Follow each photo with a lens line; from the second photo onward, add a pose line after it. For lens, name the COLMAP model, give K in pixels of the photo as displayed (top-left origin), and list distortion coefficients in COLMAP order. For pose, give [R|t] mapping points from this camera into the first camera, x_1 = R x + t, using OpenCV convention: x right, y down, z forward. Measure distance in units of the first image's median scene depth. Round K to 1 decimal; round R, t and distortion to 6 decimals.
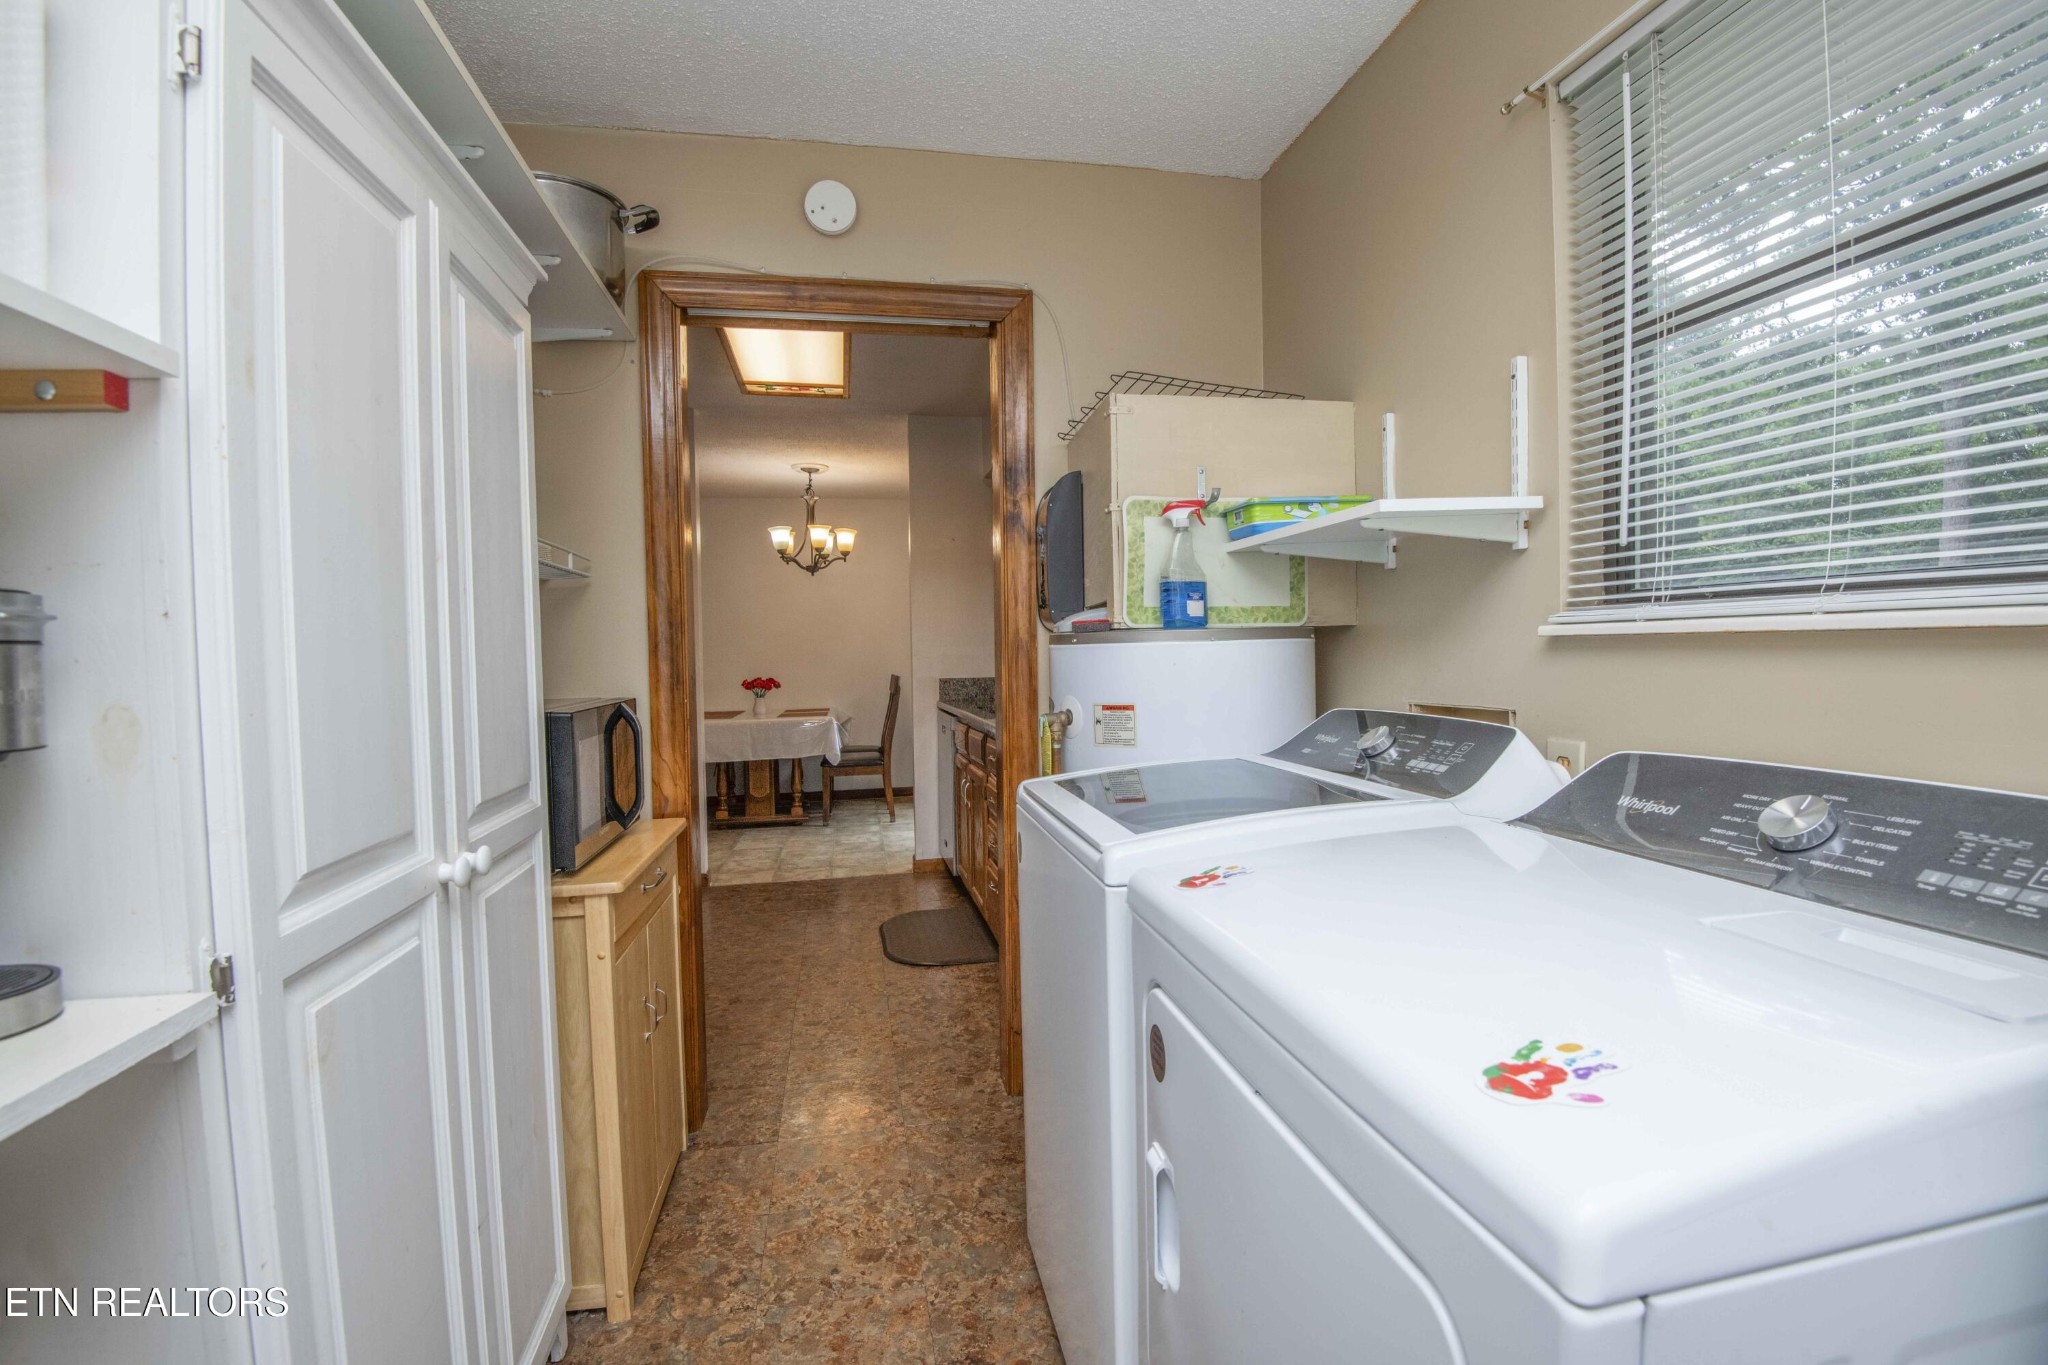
lens RADIAL K [[951.7, 0, 1028.2], [0, 951.7, 679.4], [0, 0, 1]] dist [-0.003745, -0.023204]
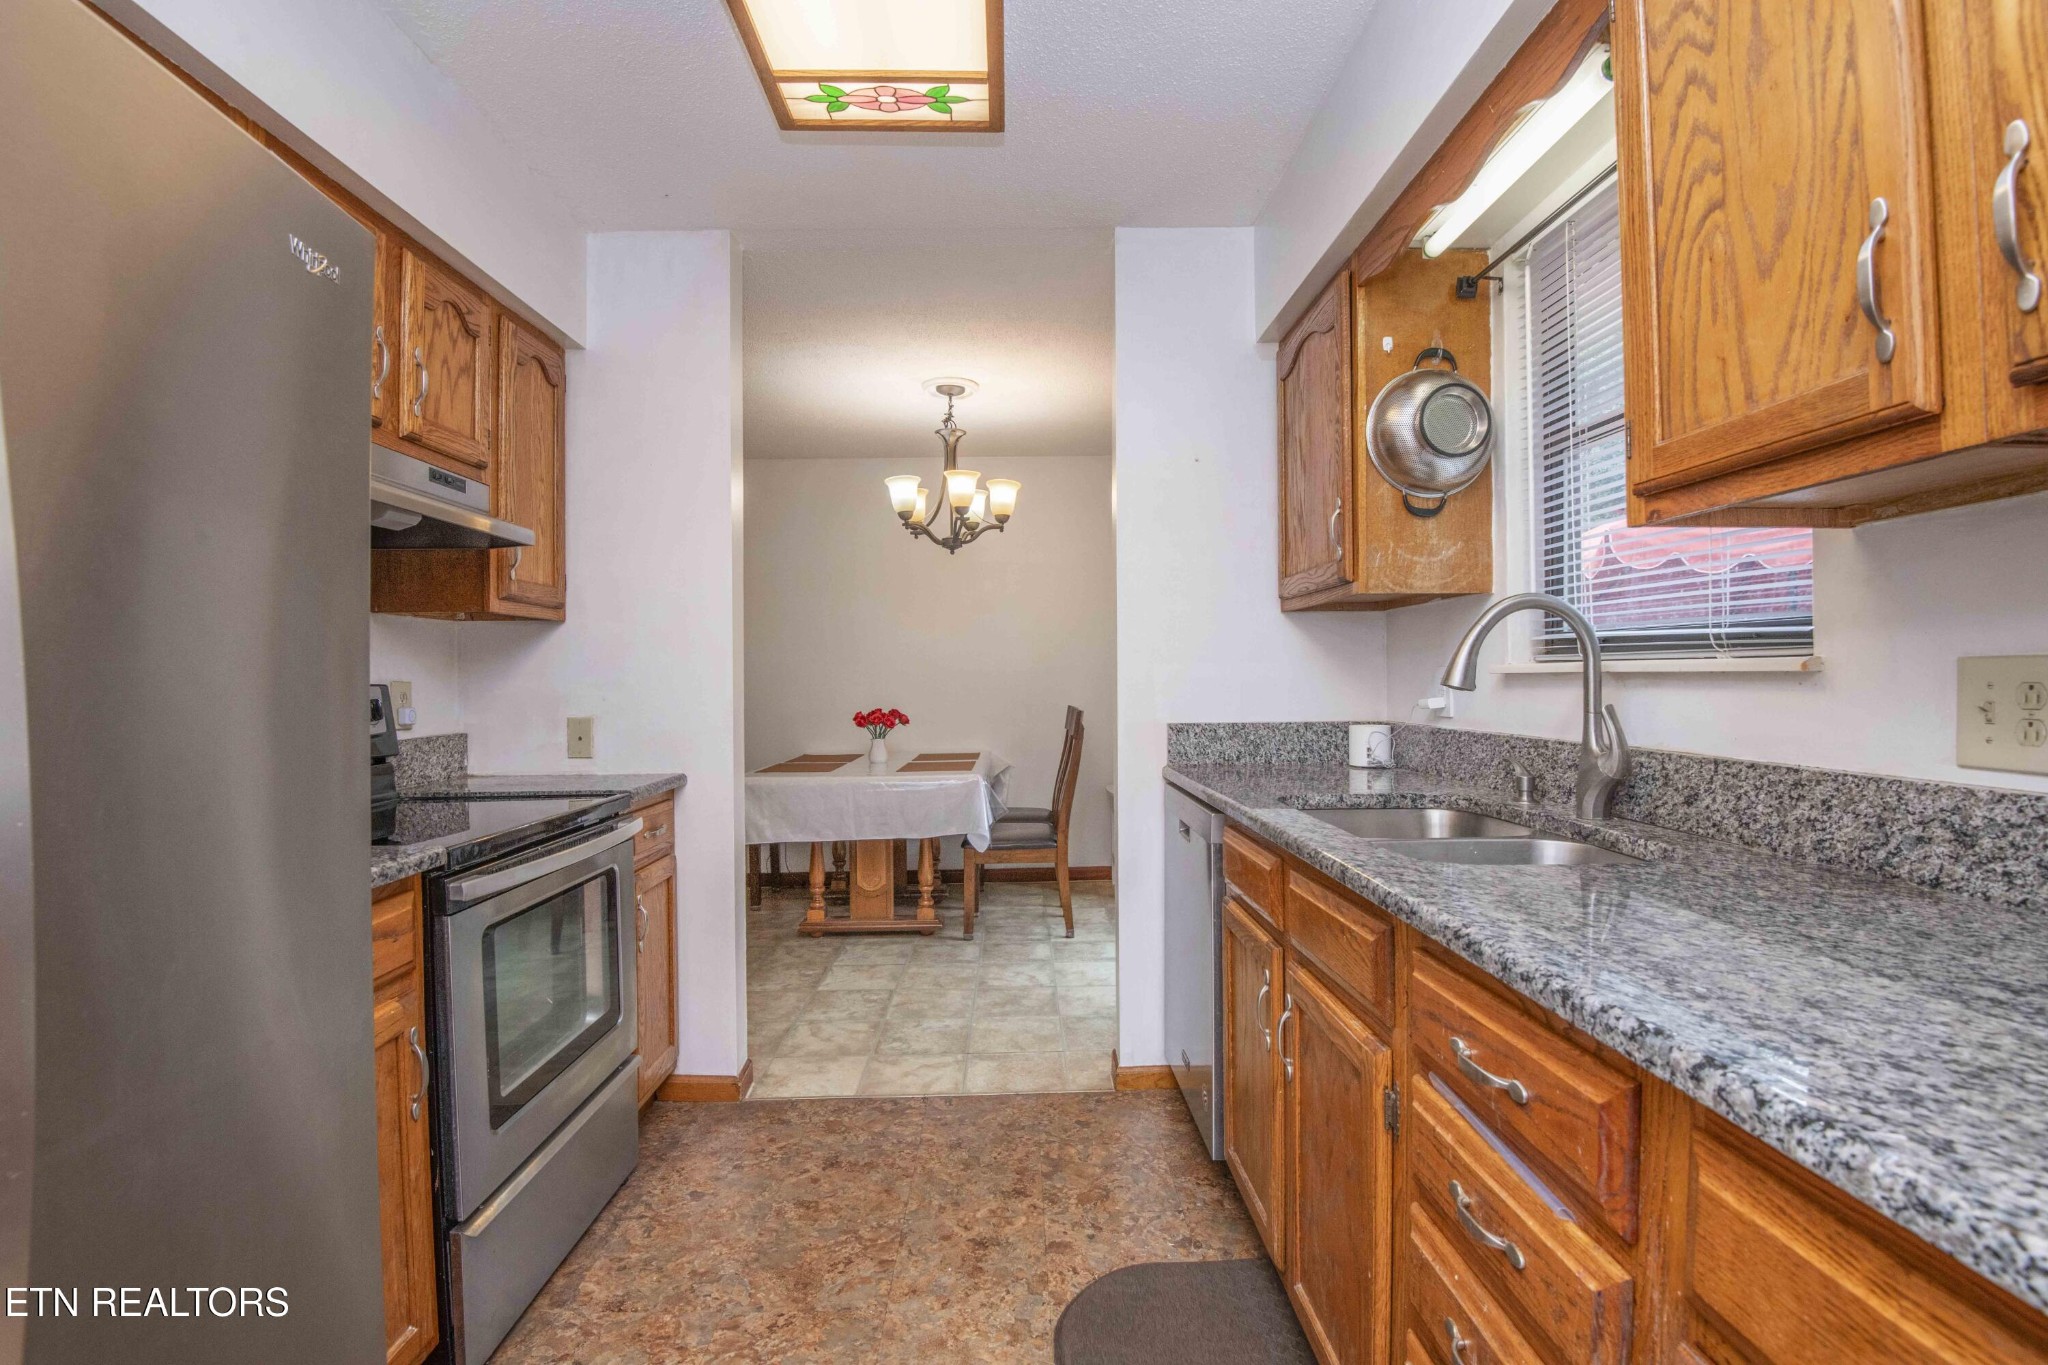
lens RADIAL K [[951.7, 0, 1028.2], [0, 951.7, 679.4], [0, 0, 1]] dist [-0.003745, -0.023204]
pose [[0.984889, 0.009169, -0.172941, -0.064228], [-0.013192, 0.999668, -0.022125, -0.010420], [0.172681, 0.024072, 0.984684, 0.379169]]
